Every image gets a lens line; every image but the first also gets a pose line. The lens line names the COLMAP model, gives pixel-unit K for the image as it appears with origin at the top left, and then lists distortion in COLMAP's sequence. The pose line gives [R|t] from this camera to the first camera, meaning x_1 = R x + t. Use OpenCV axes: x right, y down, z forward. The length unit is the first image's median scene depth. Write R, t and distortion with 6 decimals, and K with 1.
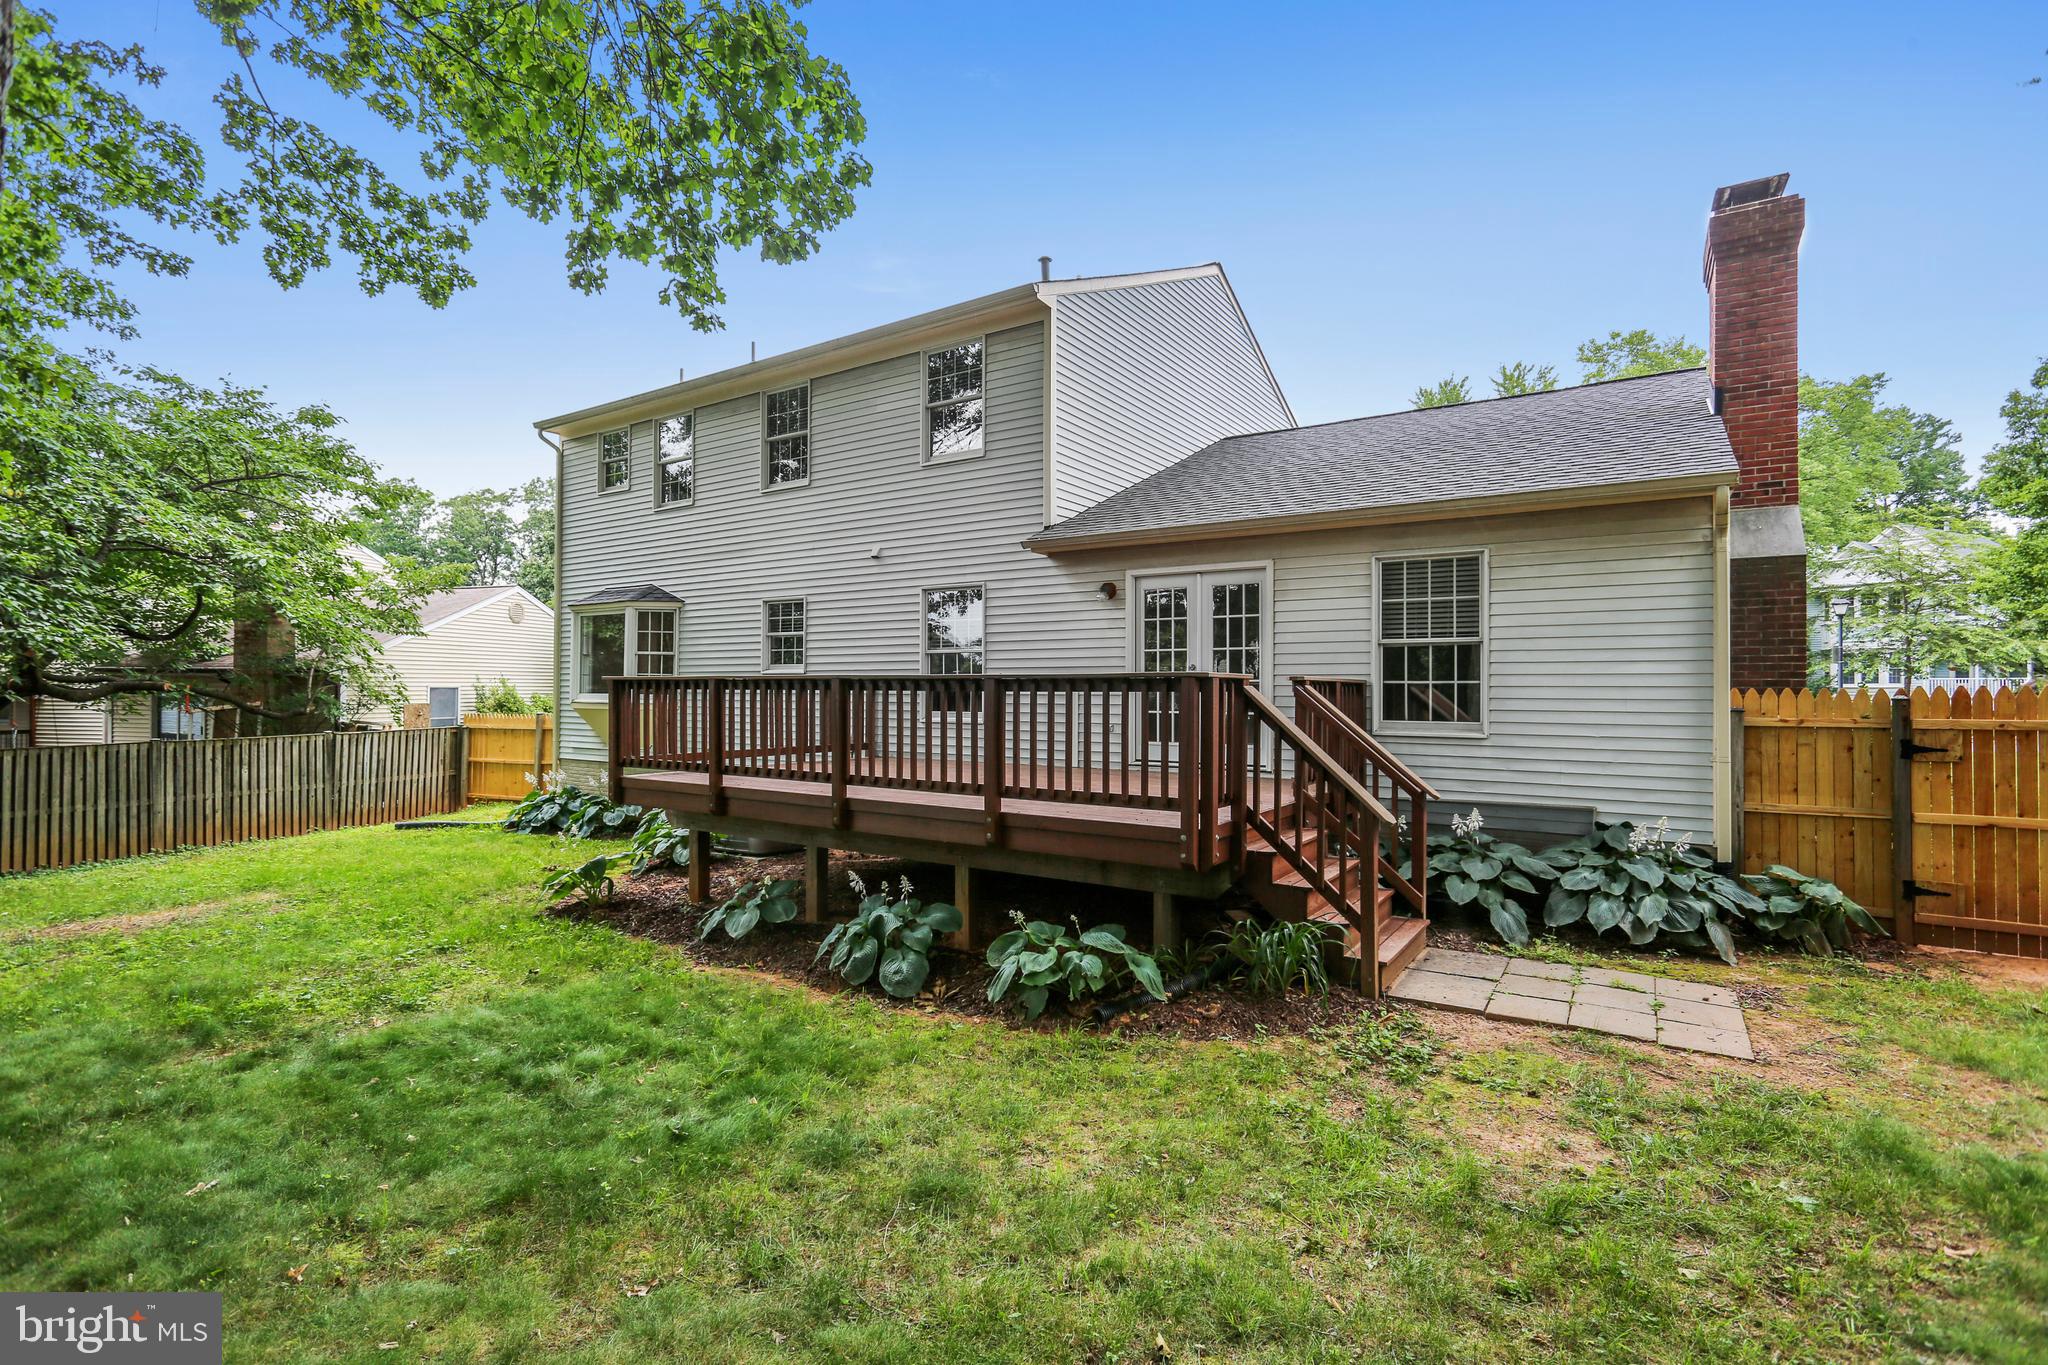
lens RADIAL K [[955.5, 0, 1008.2], [0, 955.5, 688.7], [0, 0, 1]] dist [-0.008598, -0.000009]
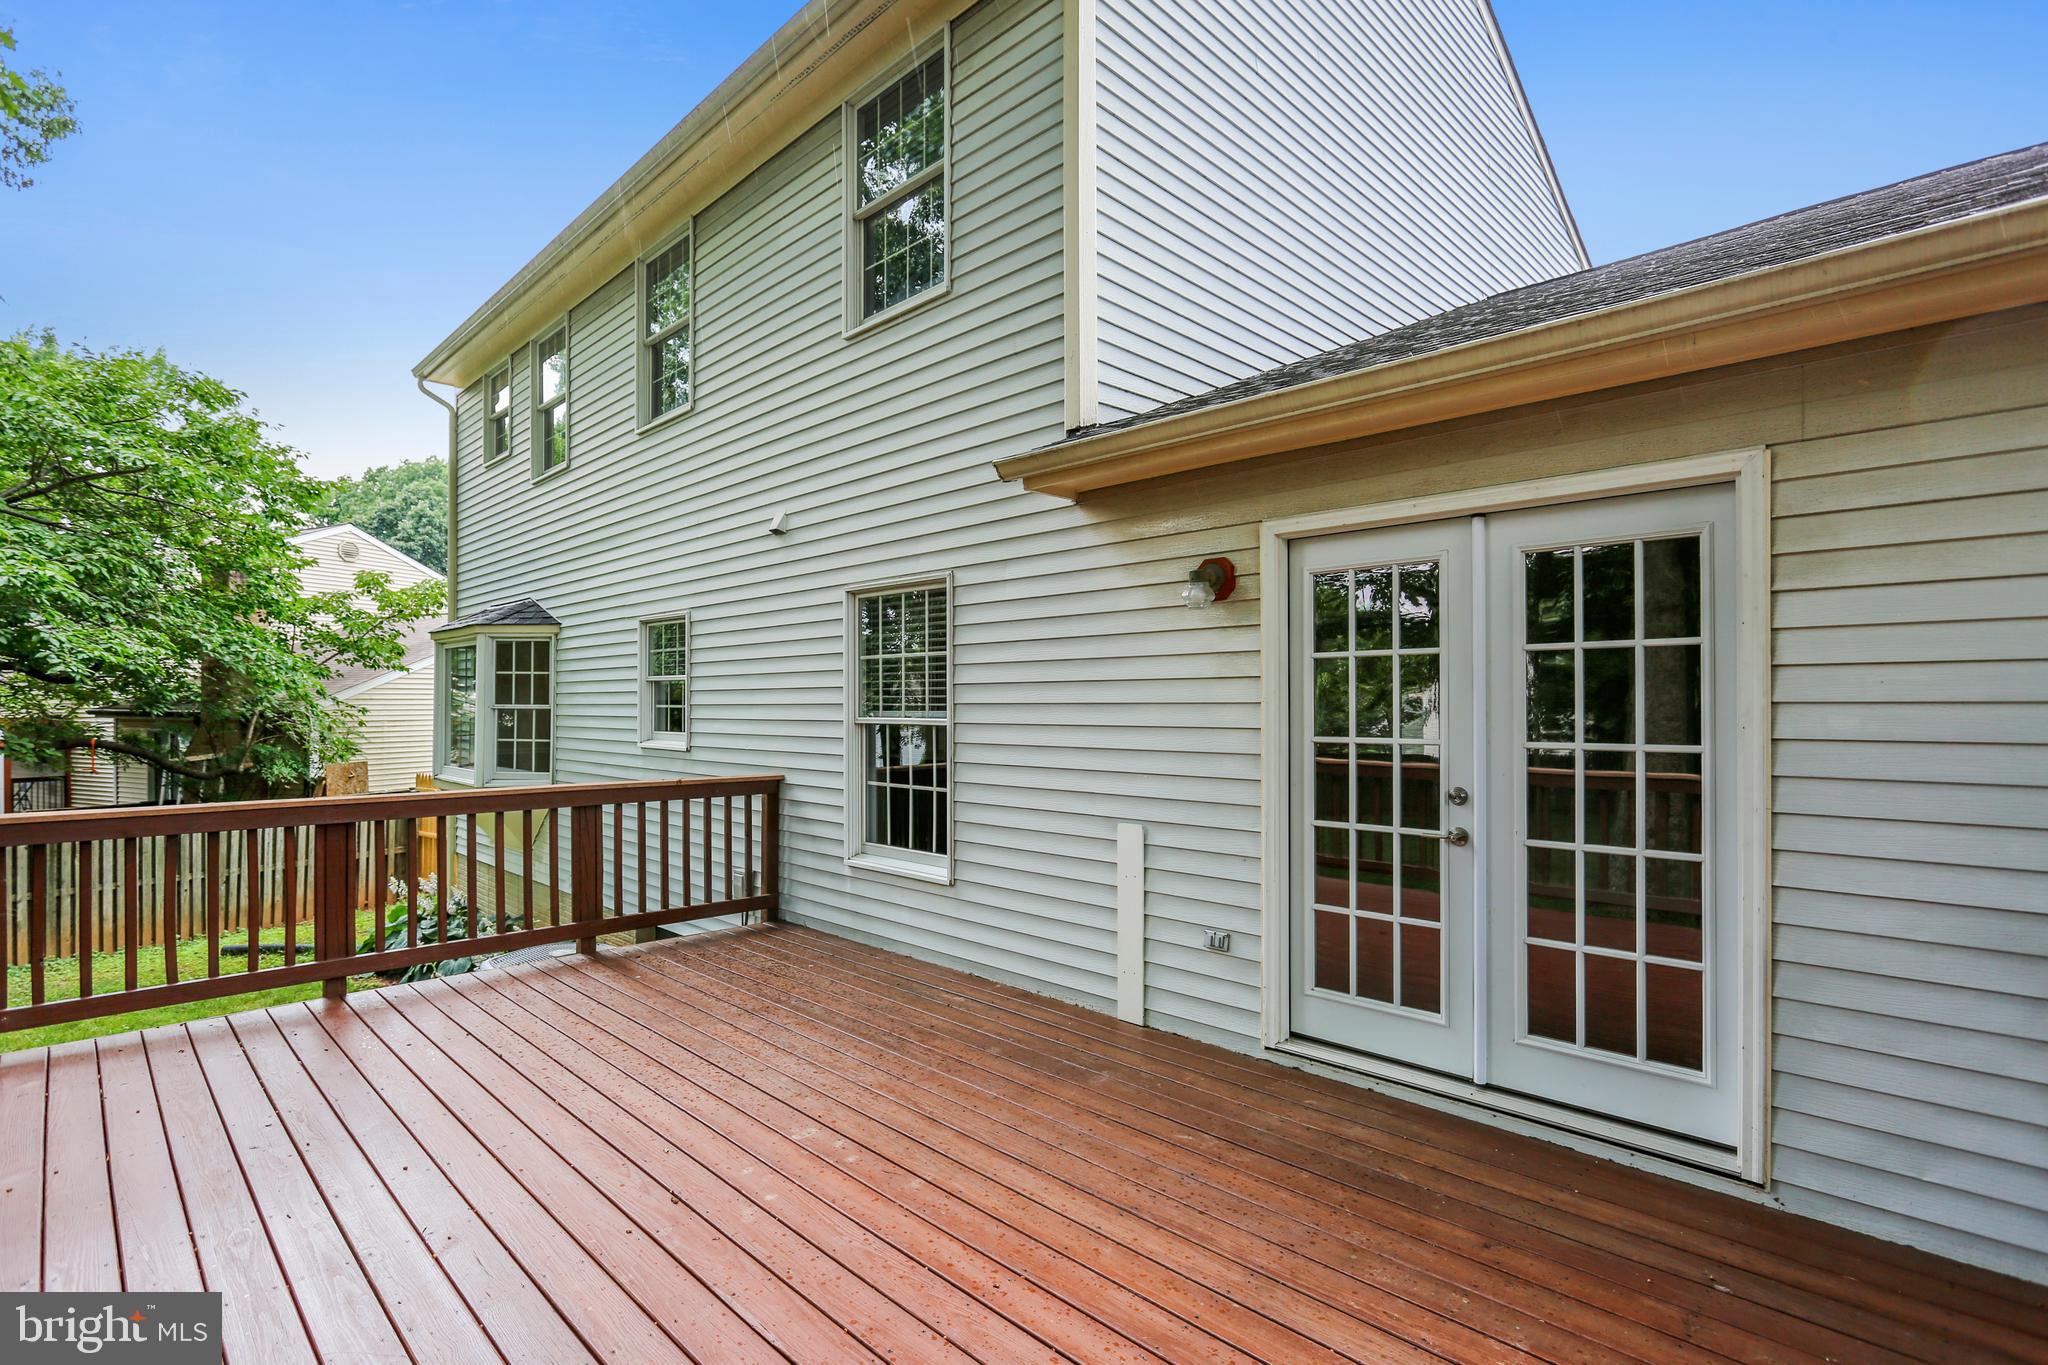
lens RADIAL K [[962.4, 0, 1015.4], [0, 962.4, 703.8], [0, 0, 1]] dist [-0.014510, -0.000230]
pose [[0.980780, -0.003724, -0.195083, 0.089222], [0.004306, 0.999987, 0.002560, -0.047857], [0.195071, -0.003351, 0.980783, 0.537502]]
